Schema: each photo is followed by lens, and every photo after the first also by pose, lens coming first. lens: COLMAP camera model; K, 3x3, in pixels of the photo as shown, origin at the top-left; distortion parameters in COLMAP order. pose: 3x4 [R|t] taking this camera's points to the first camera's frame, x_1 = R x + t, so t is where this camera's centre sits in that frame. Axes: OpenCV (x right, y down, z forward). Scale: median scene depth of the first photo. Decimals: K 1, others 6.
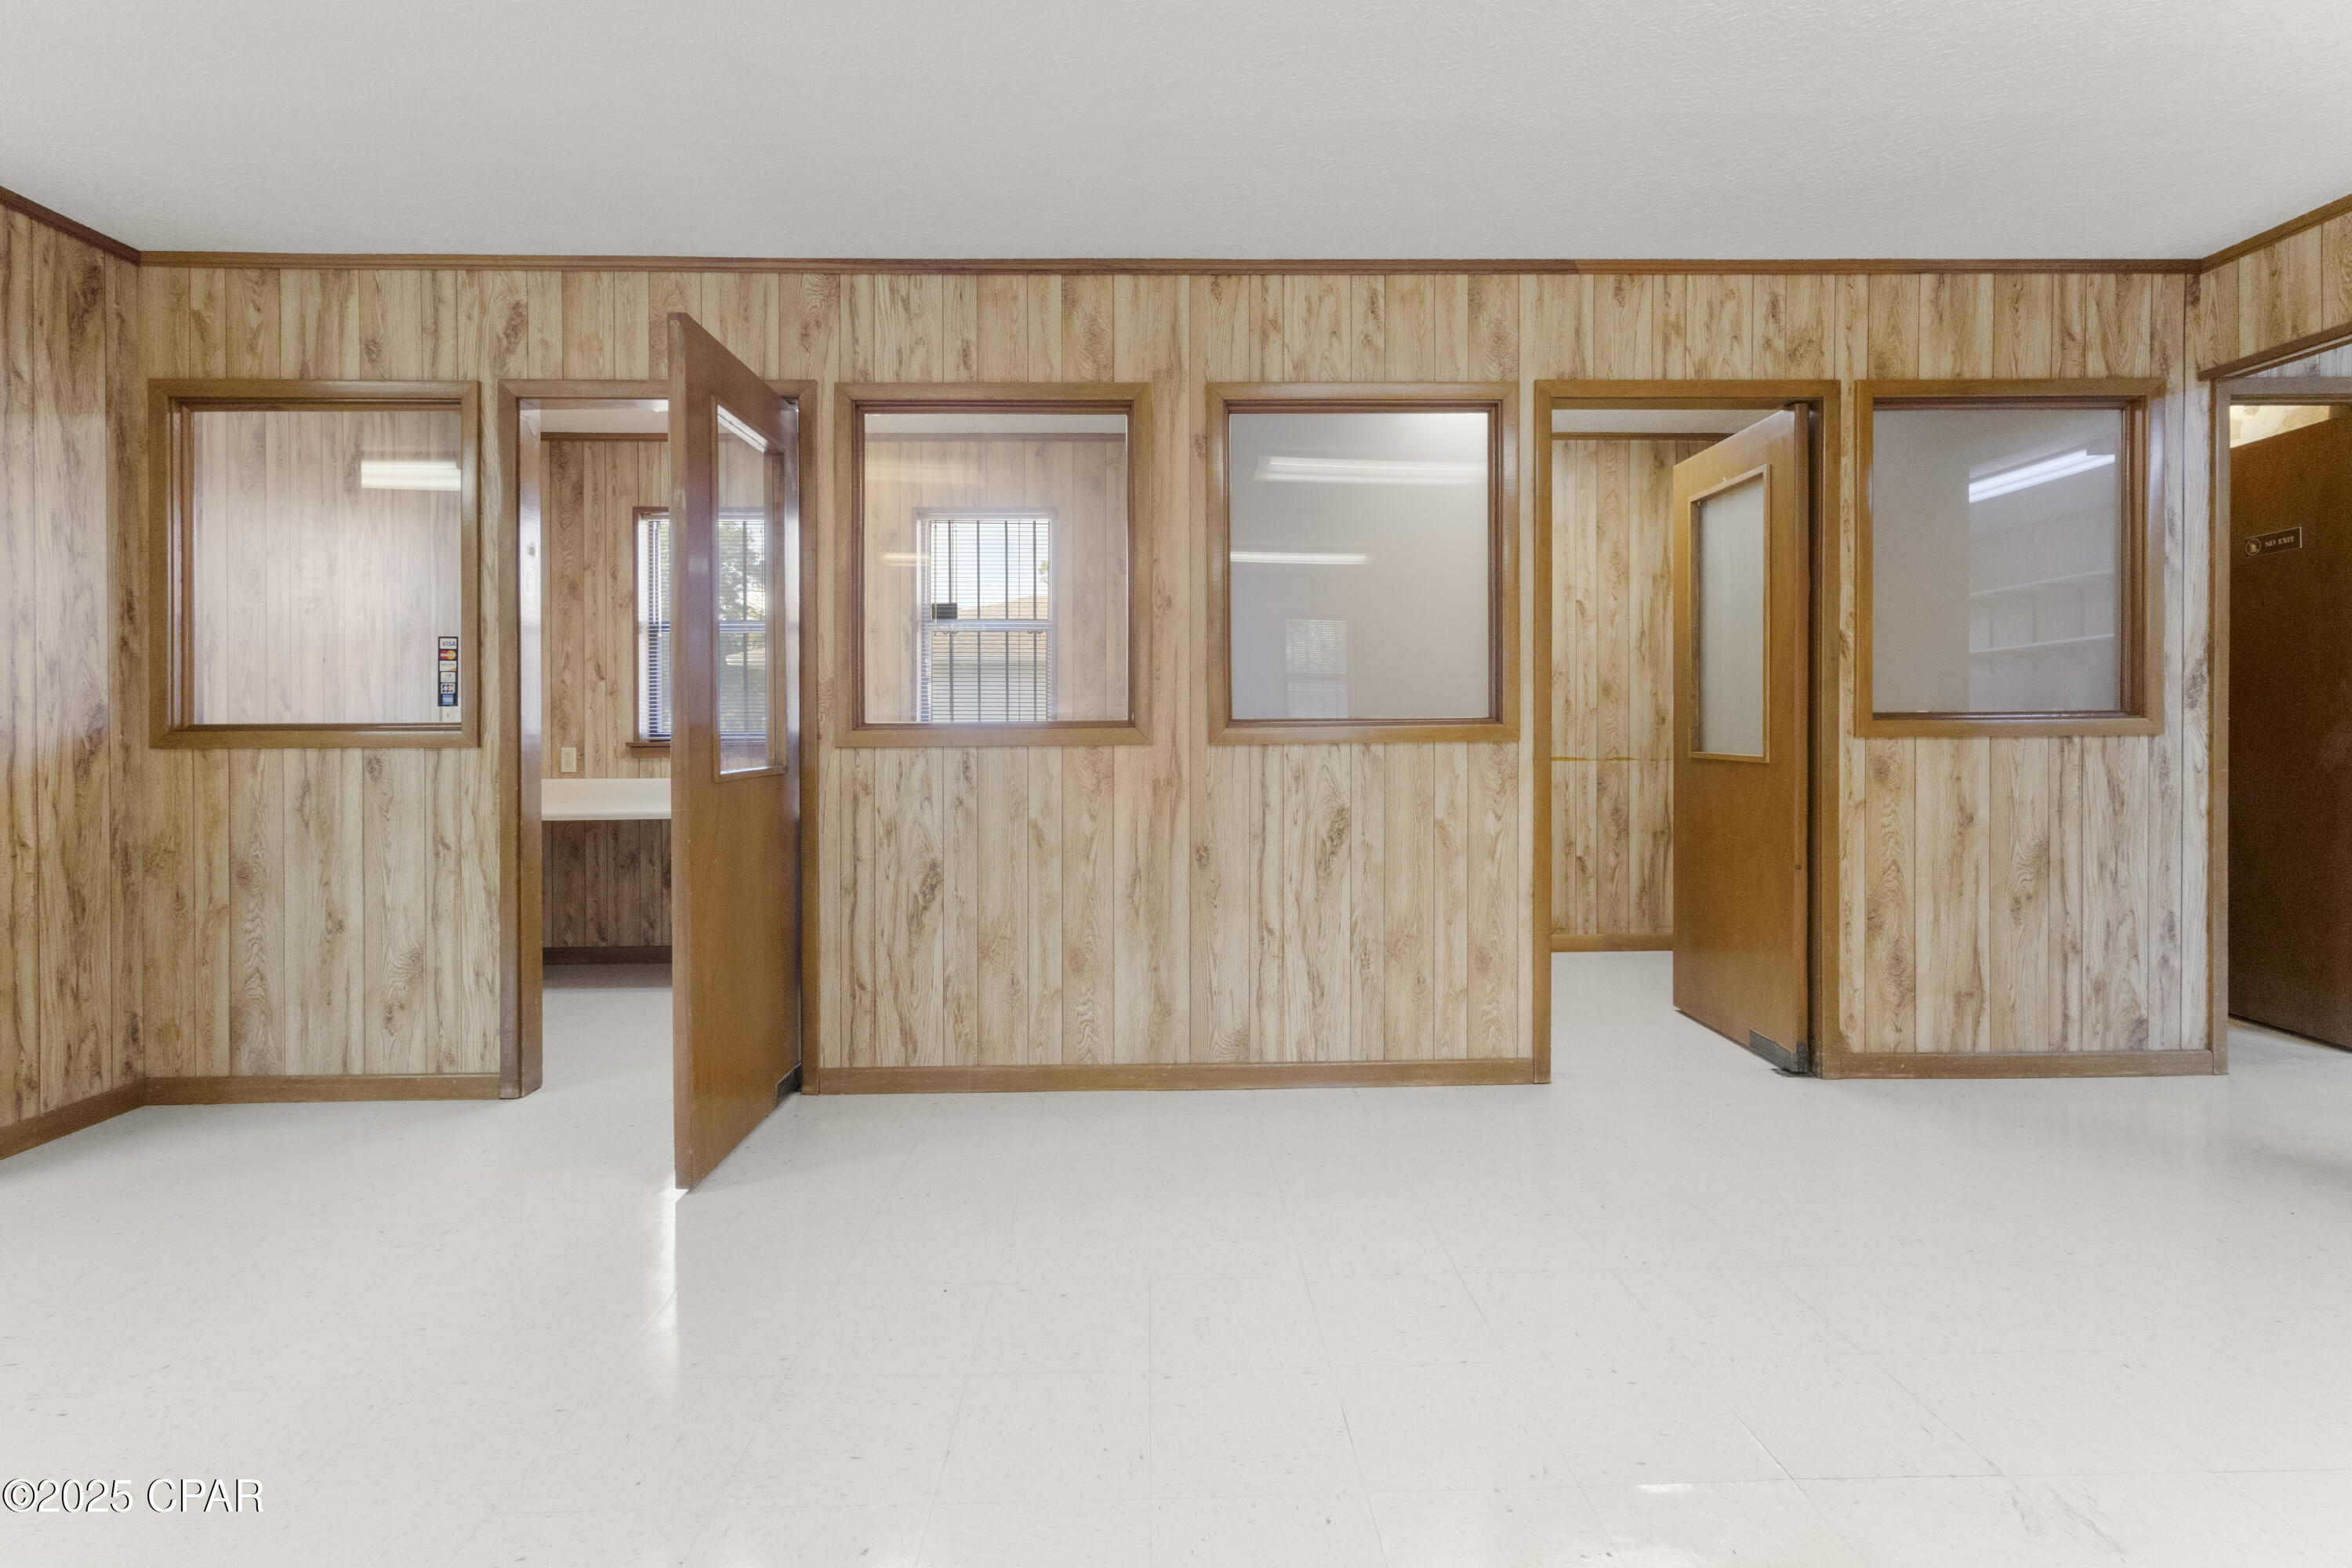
lens RADIAL K [[1116.9, 0, 1190.5], [0, 1116.9, 730.7], [0, 0, 1]] dist [0.002034, 0.002043]
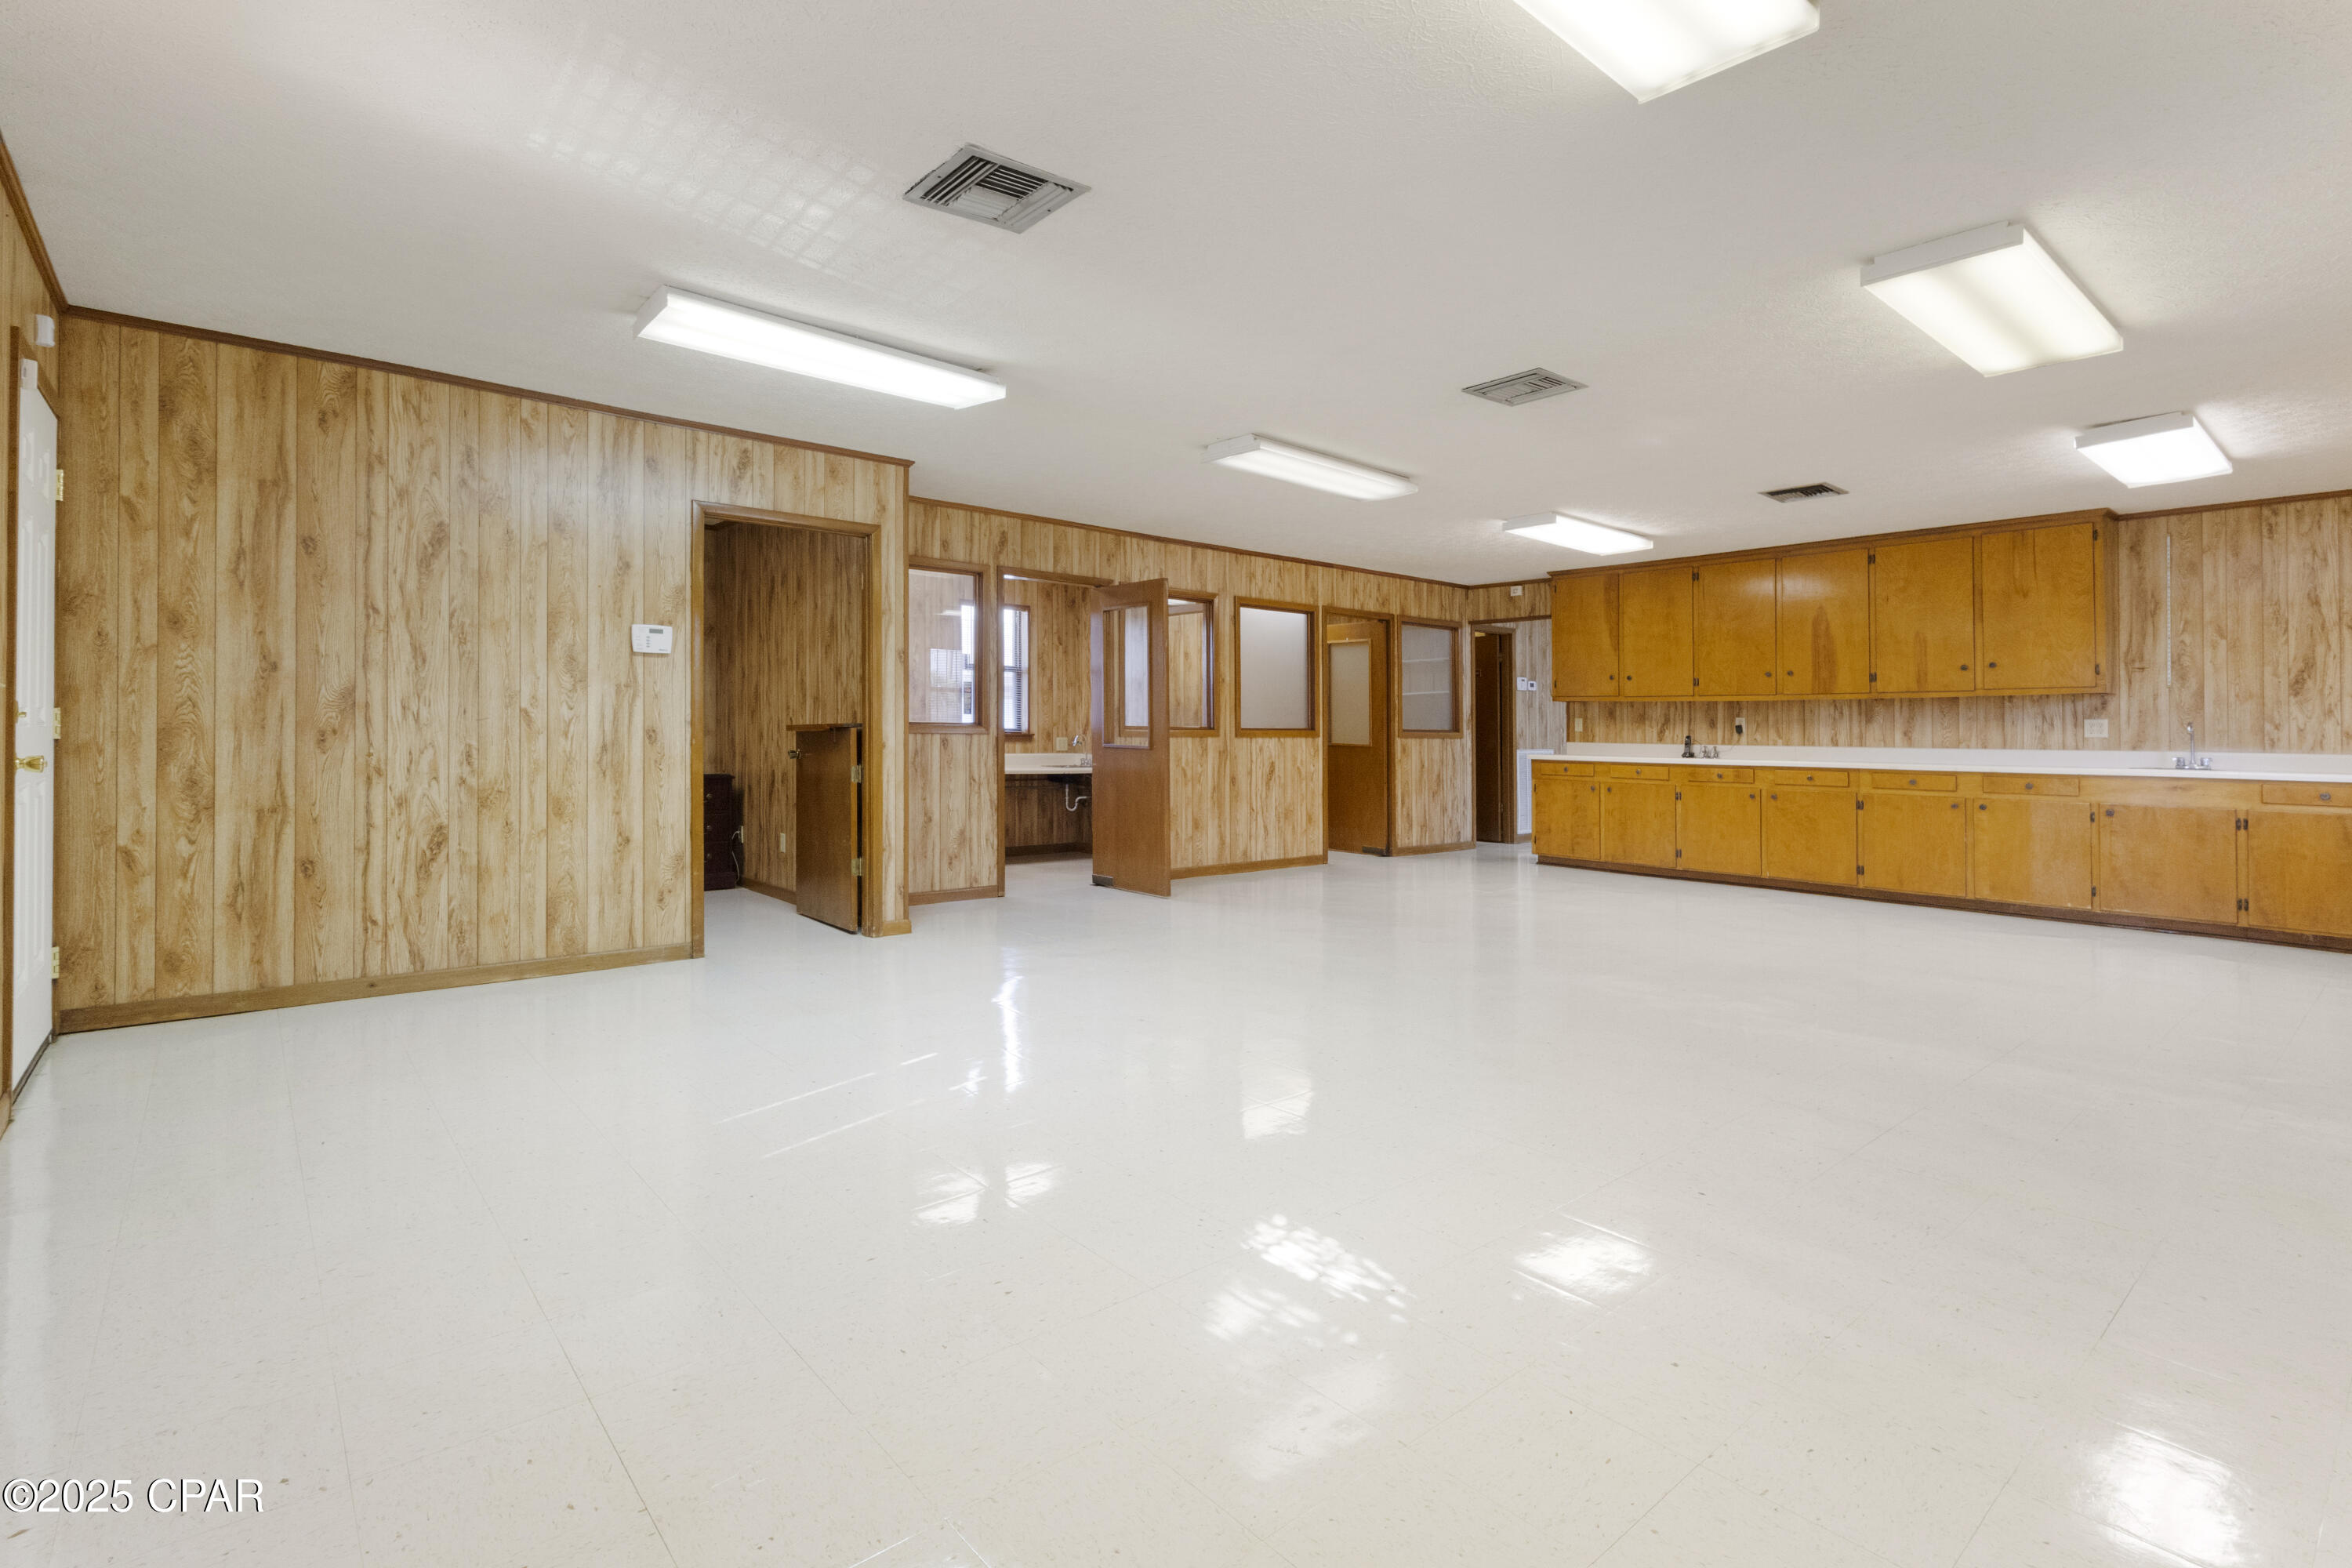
lens RADIAL K [[1116.9, 0, 1190.5], [0, 1116.9, 730.7], [0, 0, 1]] dist [0.002034, 0.002043]
pose [[0.777077, 0.014428, 0.629240, -1.668332], [-0.010734, 0.999896, -0.009671, 0.022392], [-0.629314, 0.000761, 0.777151, -0.915632]]
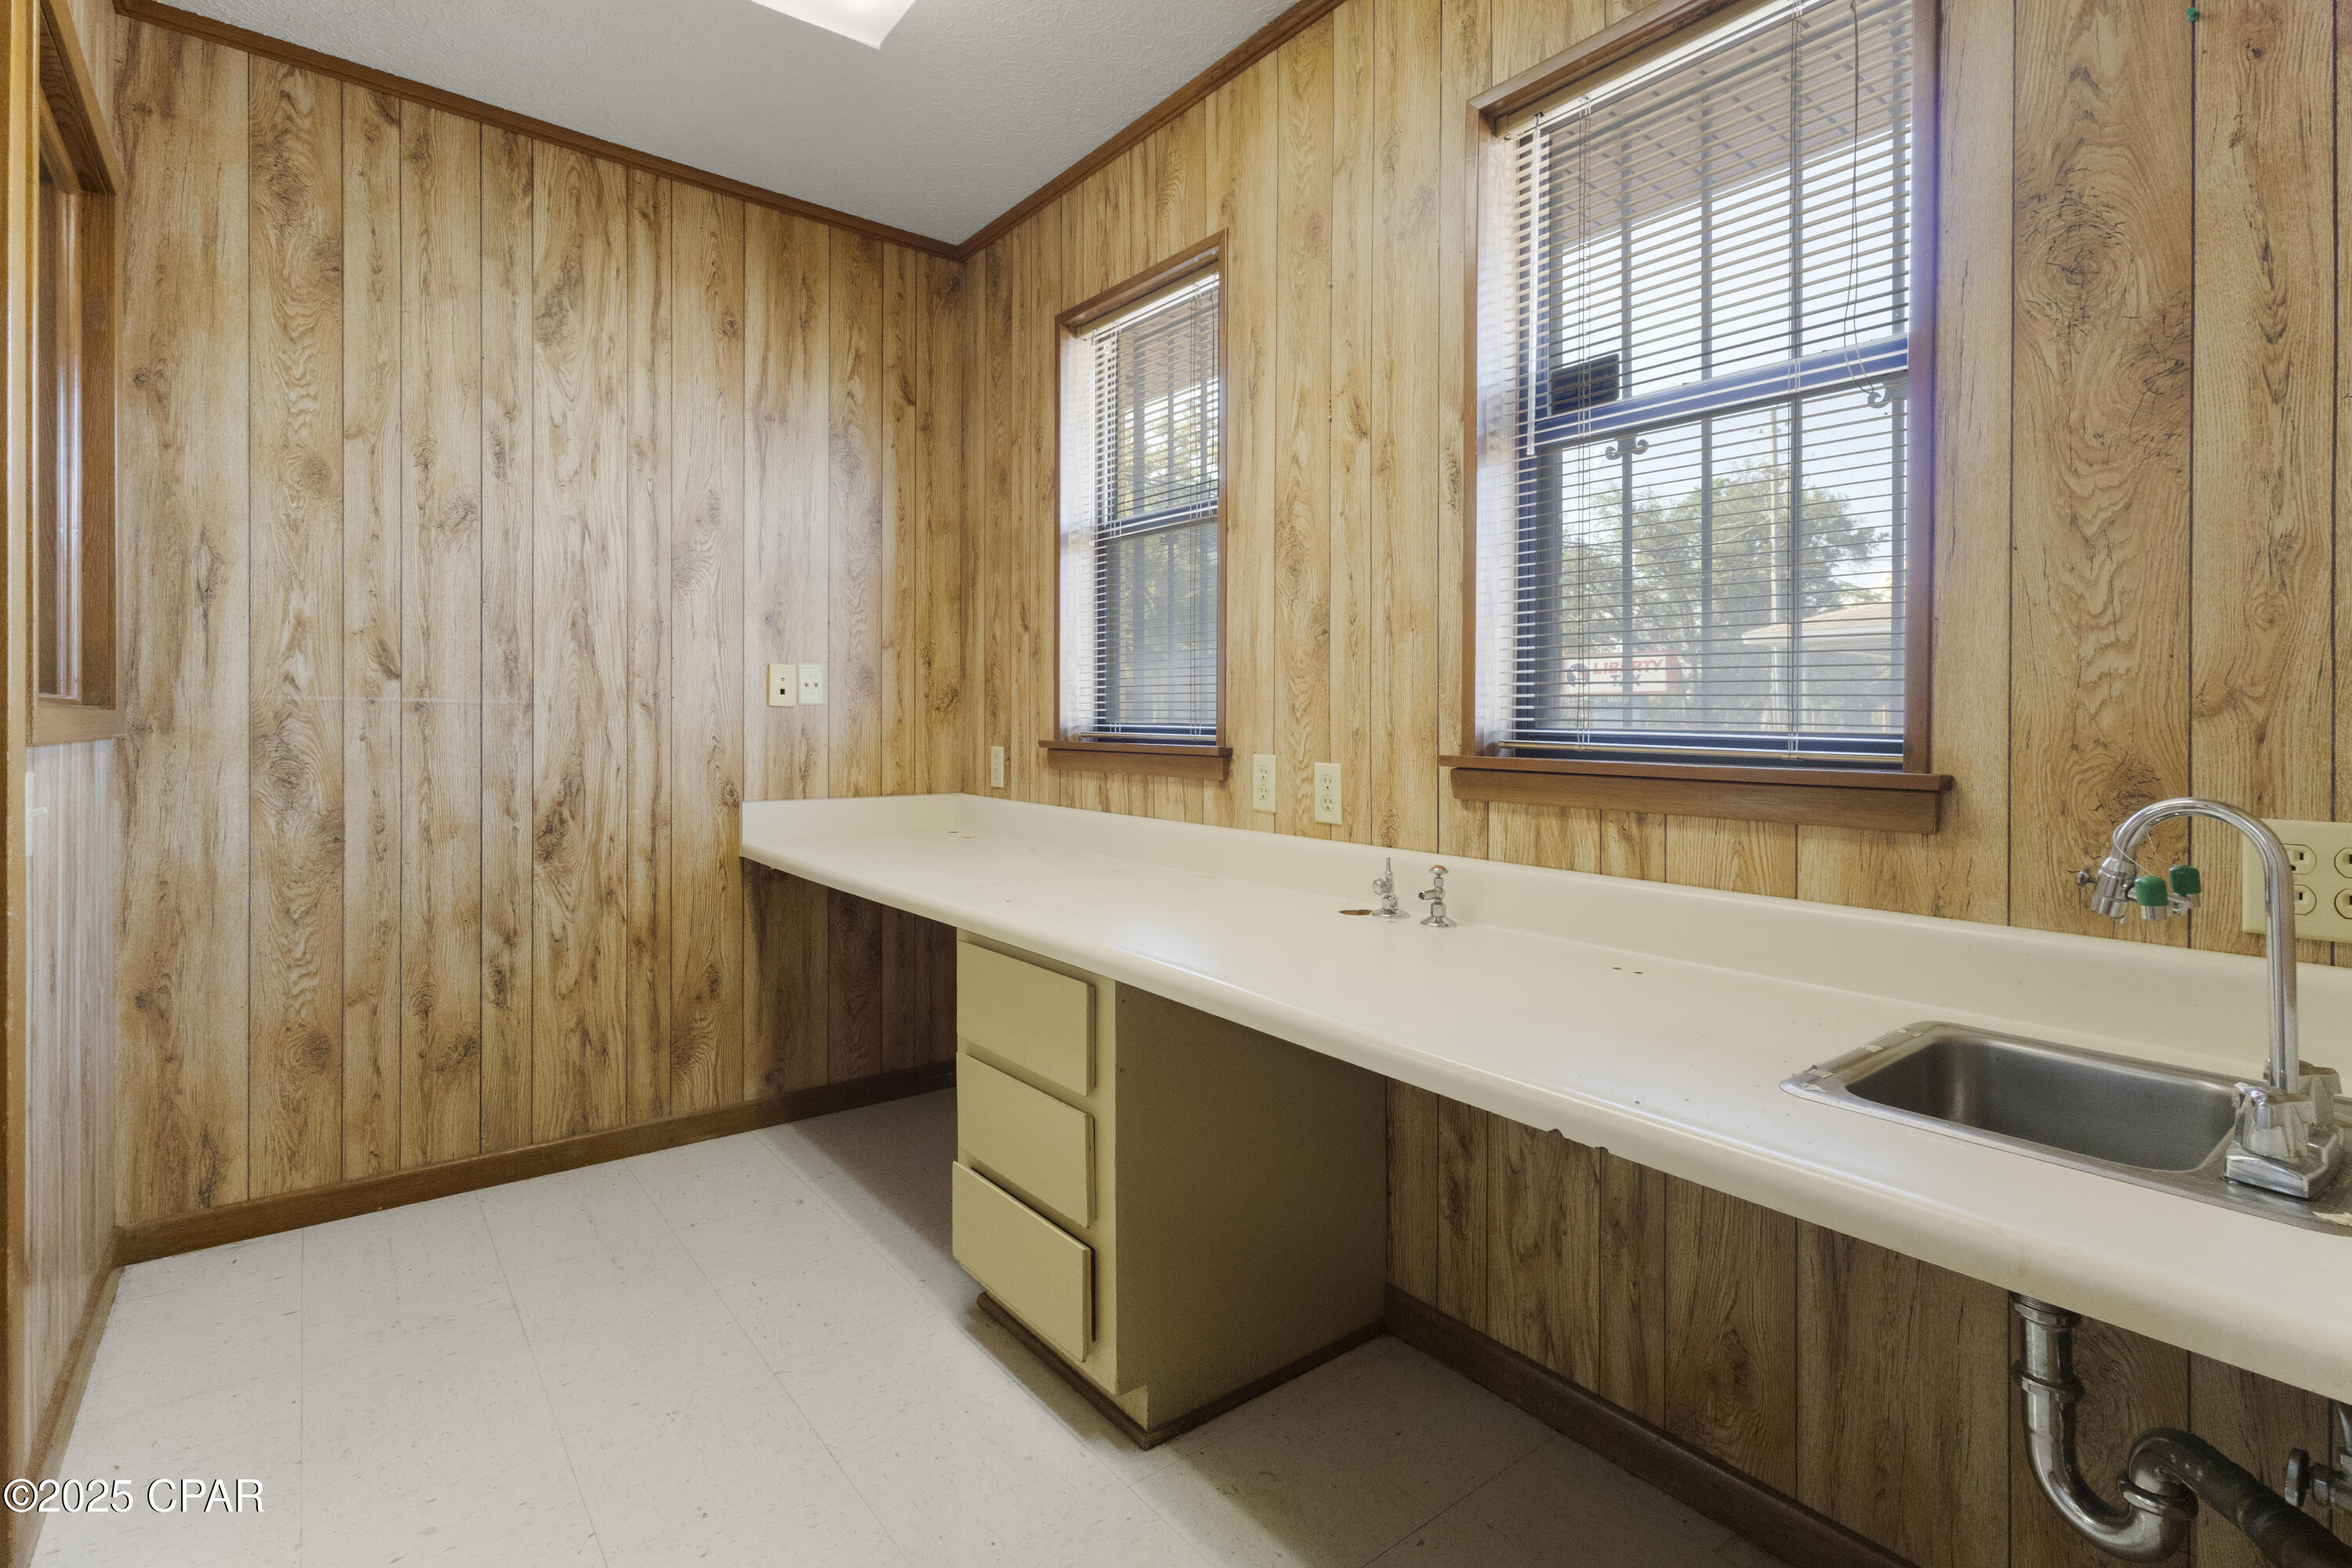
lens RADIAL K [[1096.0, 0, 1174.9], [0, 1096.0, 732.7], [0, 0, 1]] dist [0.001781, 0.001107]
pose [[0.603676, 0.025665, -0.796816, -0.038609], [-0.011181, 0.999656, 0.023728, -0.011365], [0.797151, -0.005415, 0.603755, 1.117658]]
